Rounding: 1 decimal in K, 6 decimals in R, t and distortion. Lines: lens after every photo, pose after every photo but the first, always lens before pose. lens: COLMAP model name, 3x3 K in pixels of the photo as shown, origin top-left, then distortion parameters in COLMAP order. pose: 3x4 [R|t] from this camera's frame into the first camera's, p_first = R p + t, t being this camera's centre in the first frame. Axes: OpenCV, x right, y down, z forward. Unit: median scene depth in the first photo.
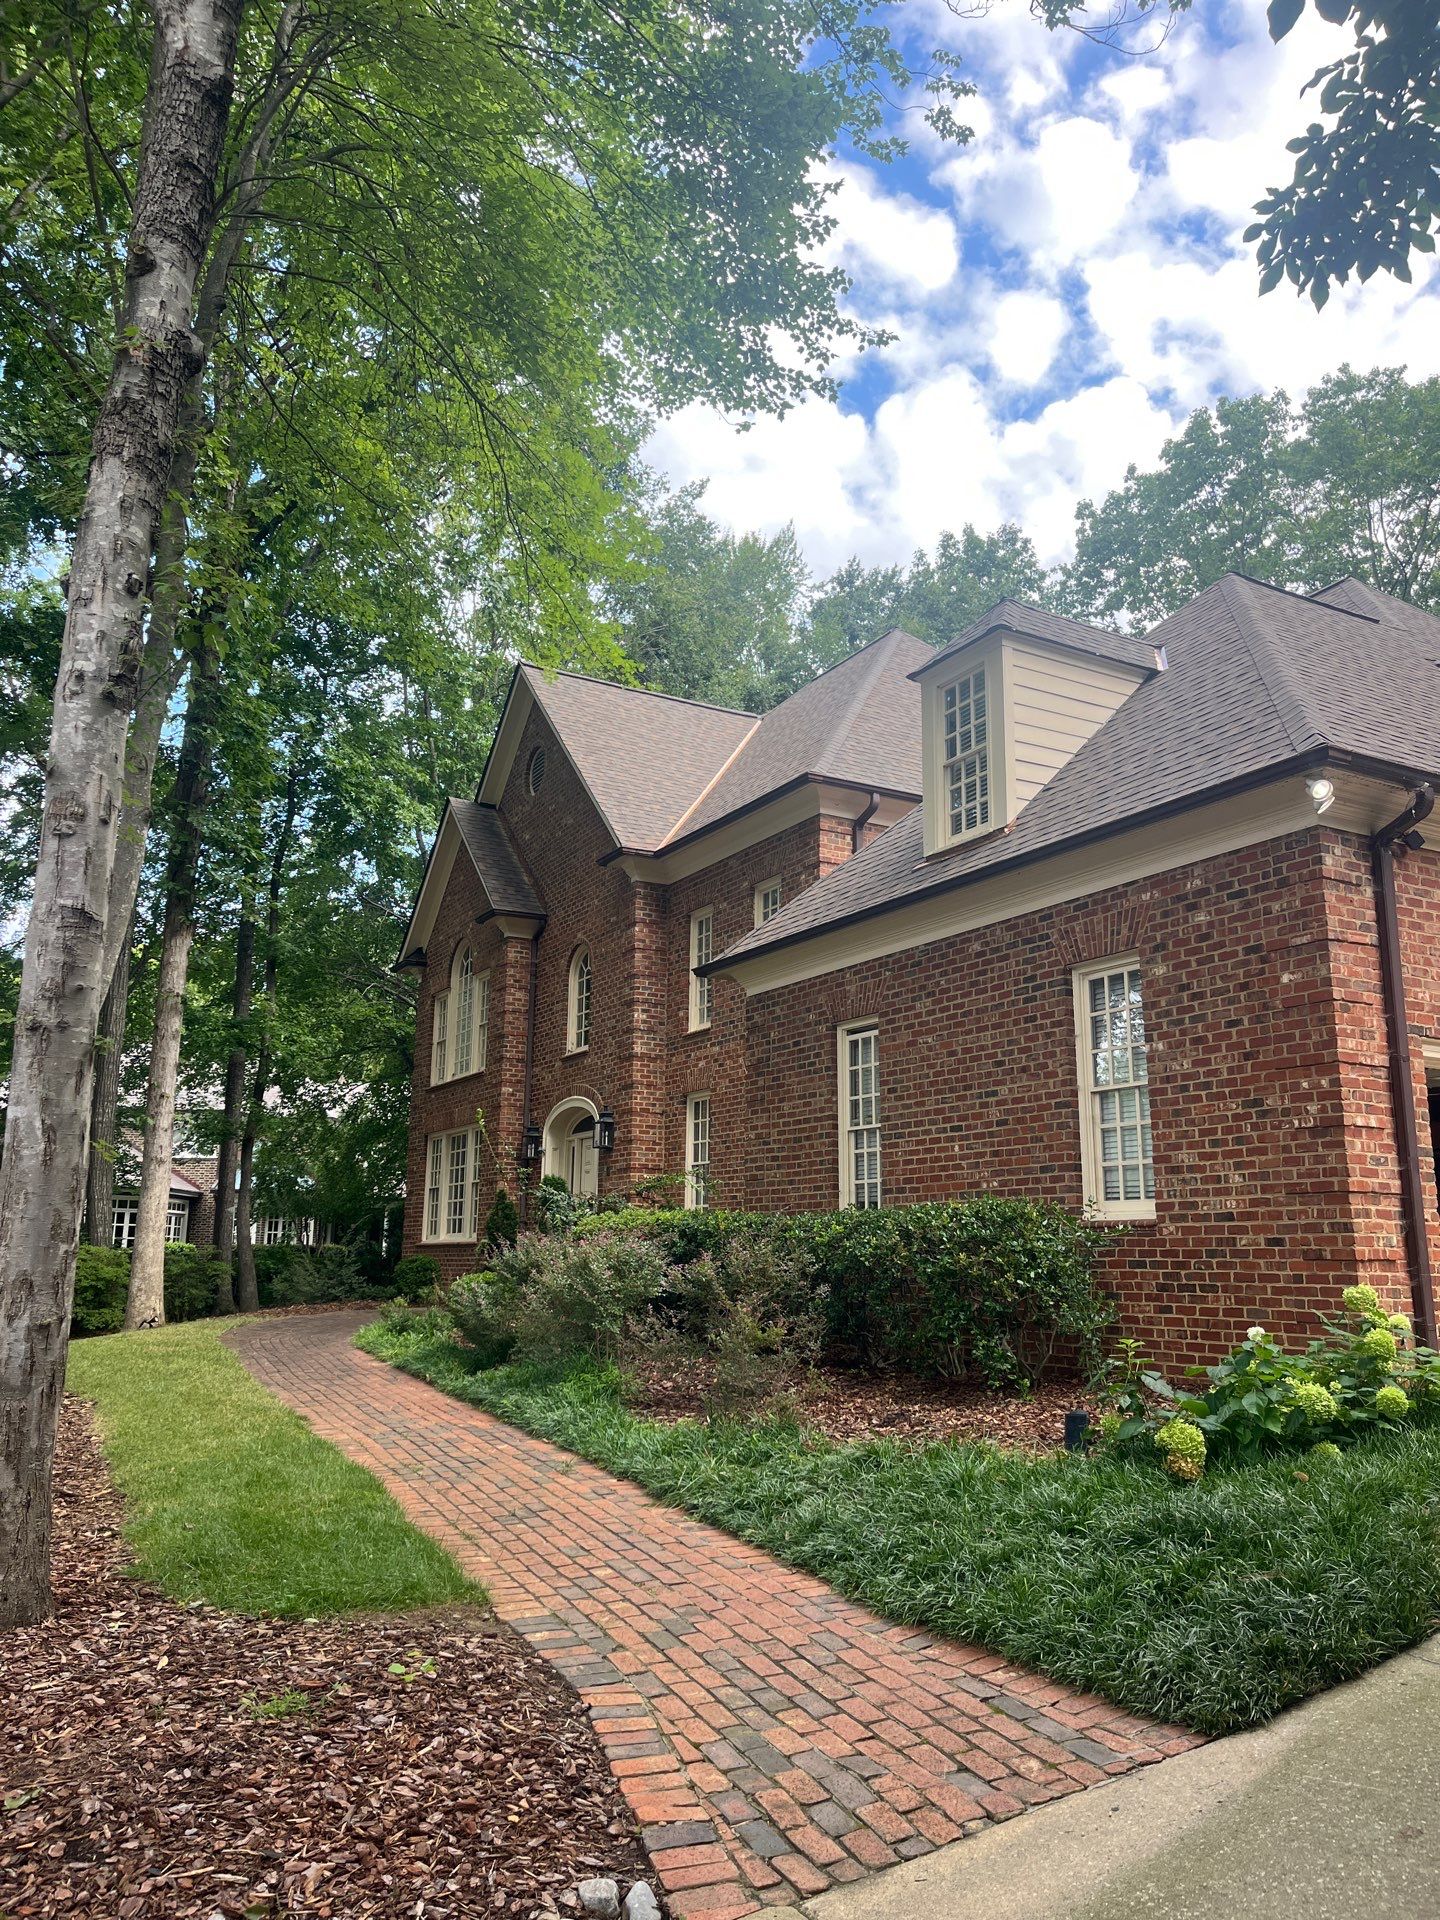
lens RADIAL K [[1459.4, 0, 701.3], [0, 1459.4, 945.1], [0, 0, 1]] dist [0.065385, -0.101697]
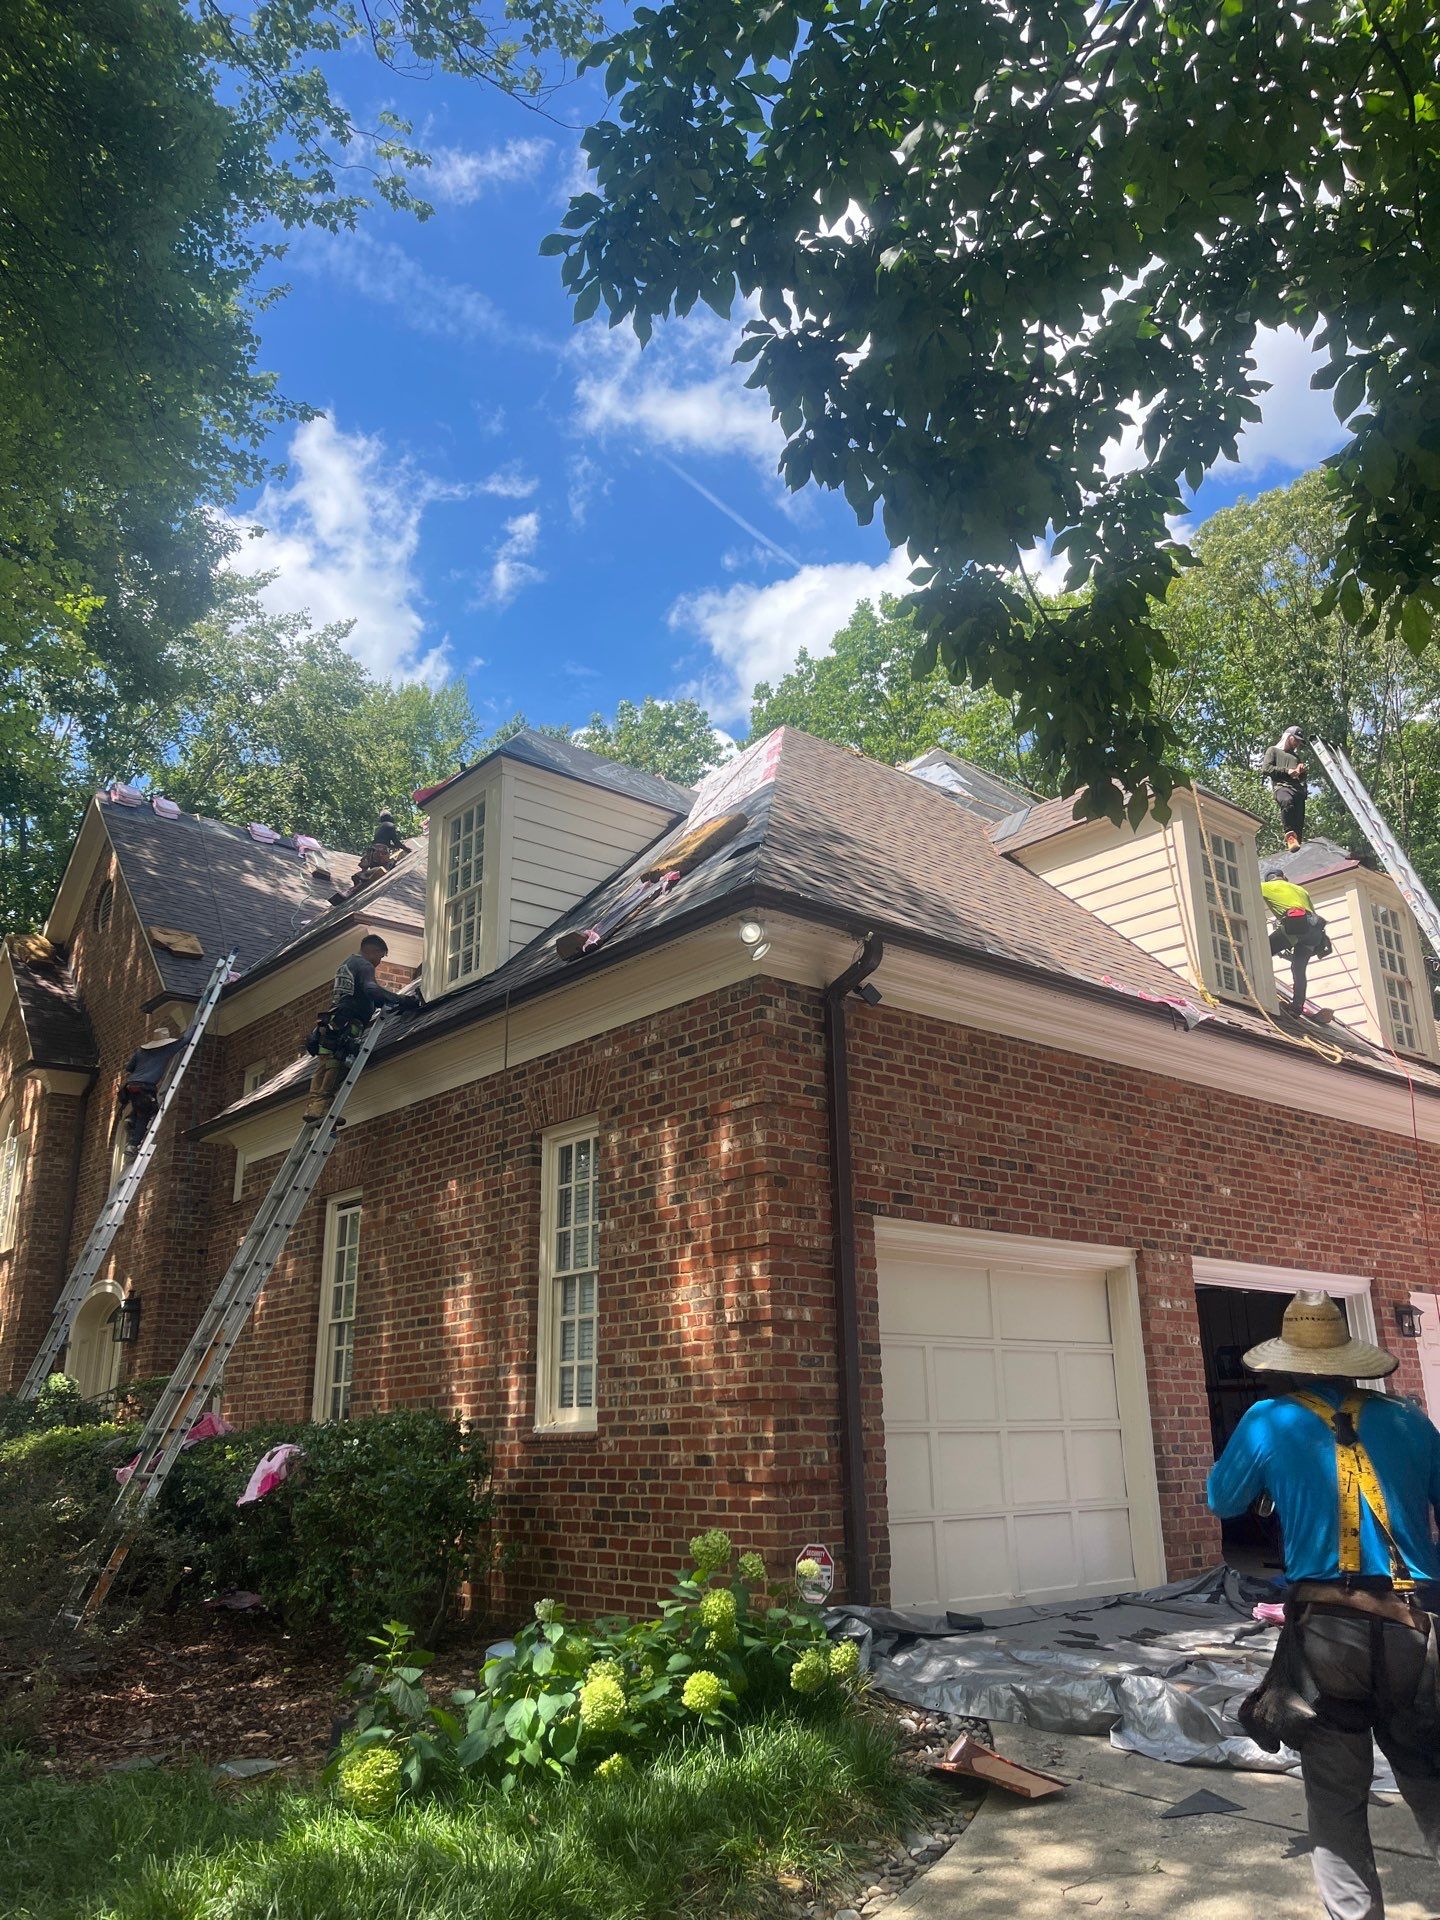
lens RADIAL K [[1459.4, 0, 724.0], [0, 1459.4, 962.9], [0, 0, 1]] dist [0.065385, -0.101697]
pose [[0.980064, 0.034263, 0.195705, 0.205698], [-0.014368, 0.994662, -0.102186, 0.002160], [-0.198162, 0.097337, 0.975324, 0.129190]]
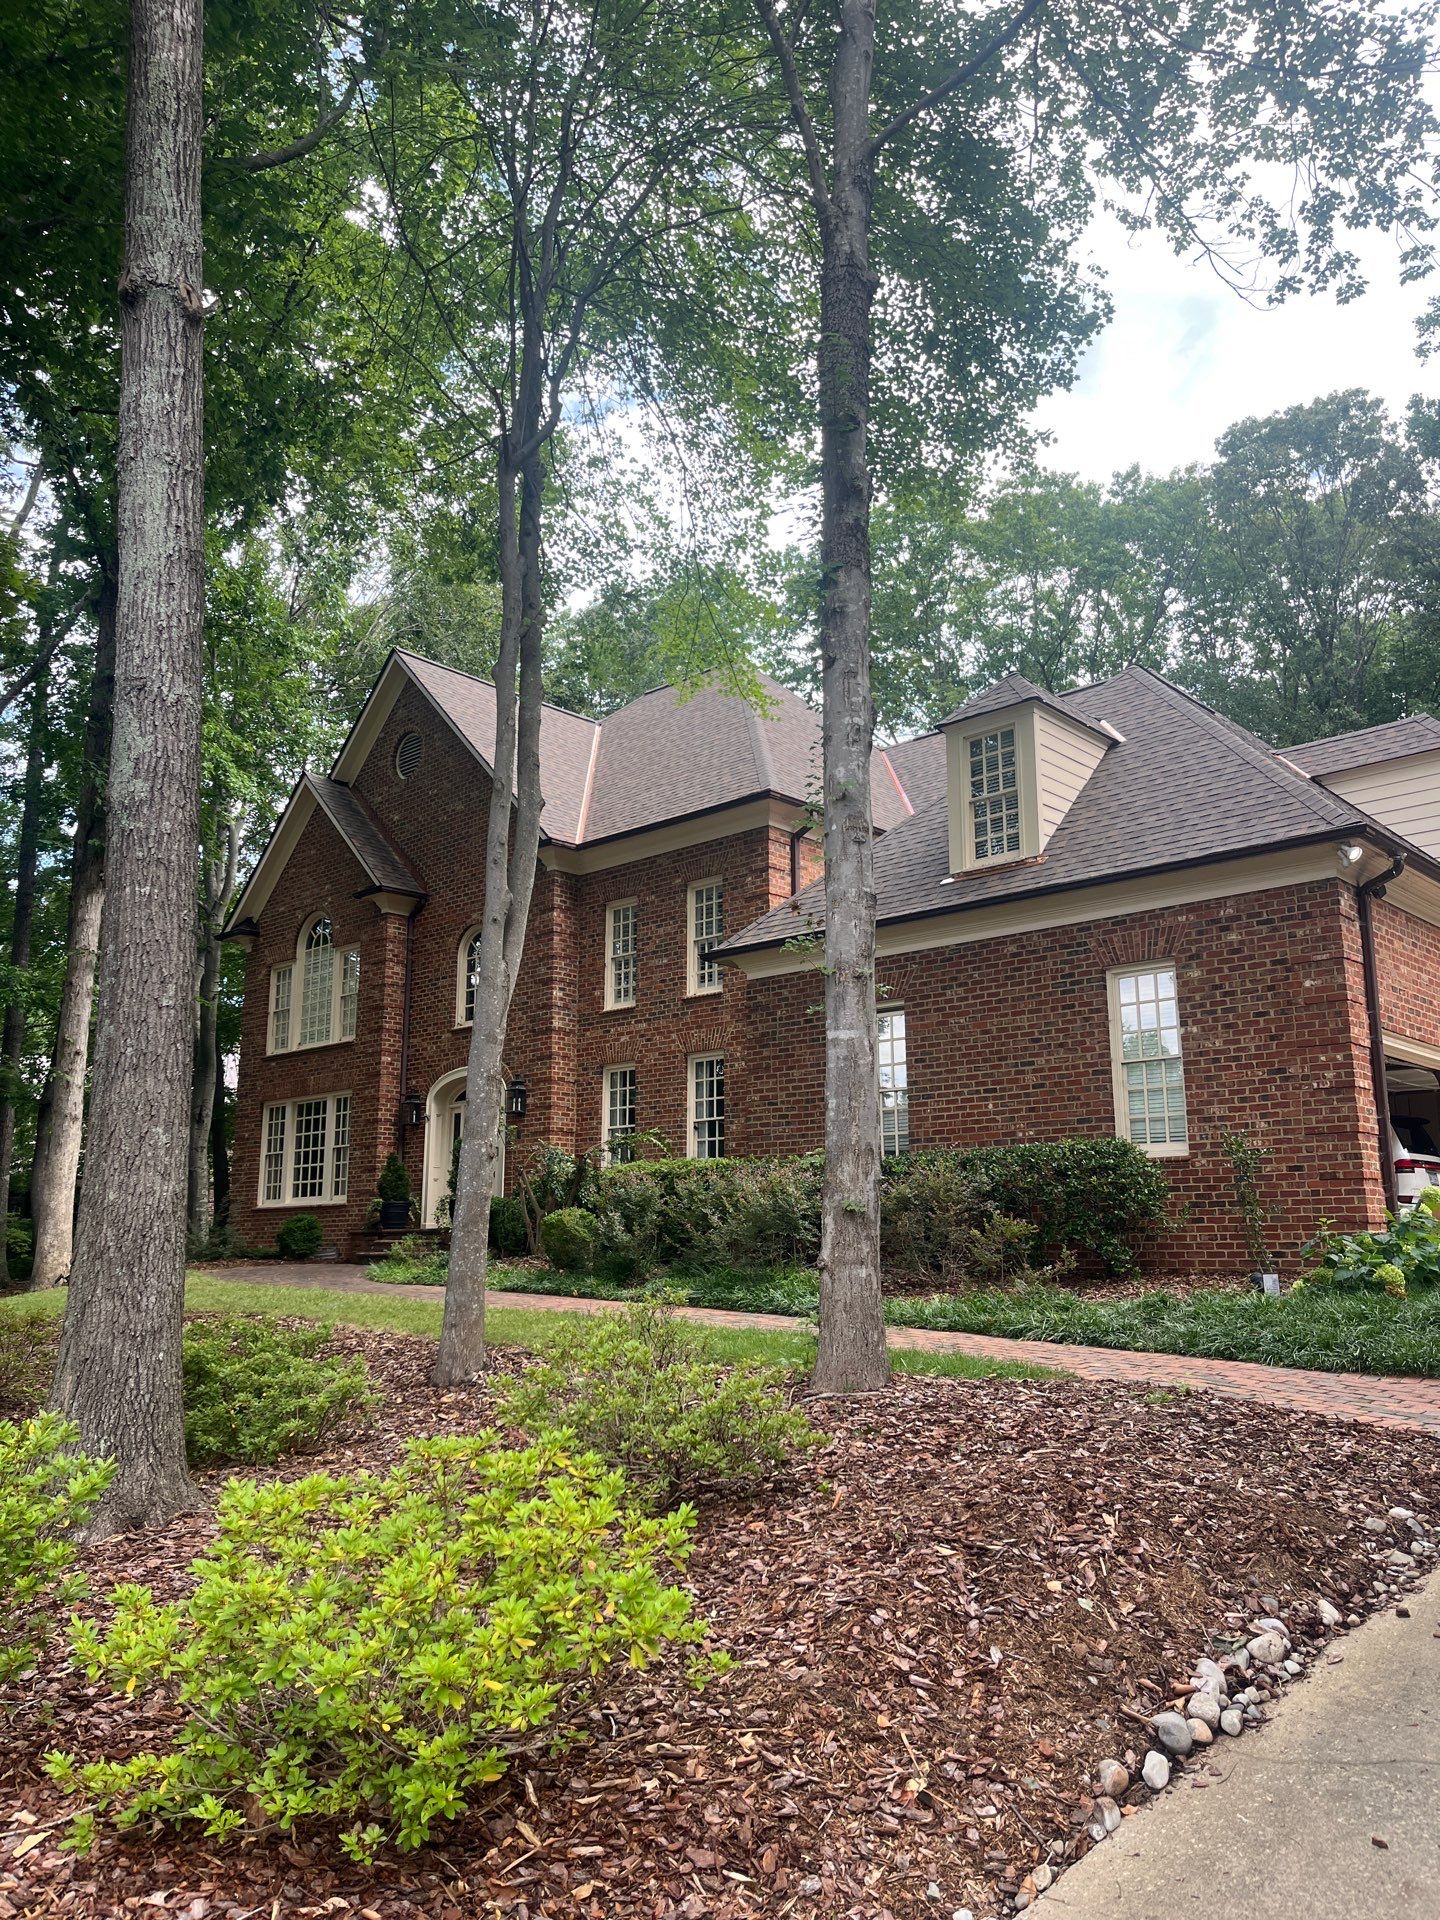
lens RADIAL K [[1459.4, 0, 718.9], [0, 1459.4, 976.5], [0, 0, 1]] dist [0.065385, -0.101697]
pose [[0.950663, 0.047037, 0.306640, -0.532161], [-0.054793, 0.998358, 0.016728, 0.021480], [-0.305349, -0.032704, 0.951679, -0.159720]]
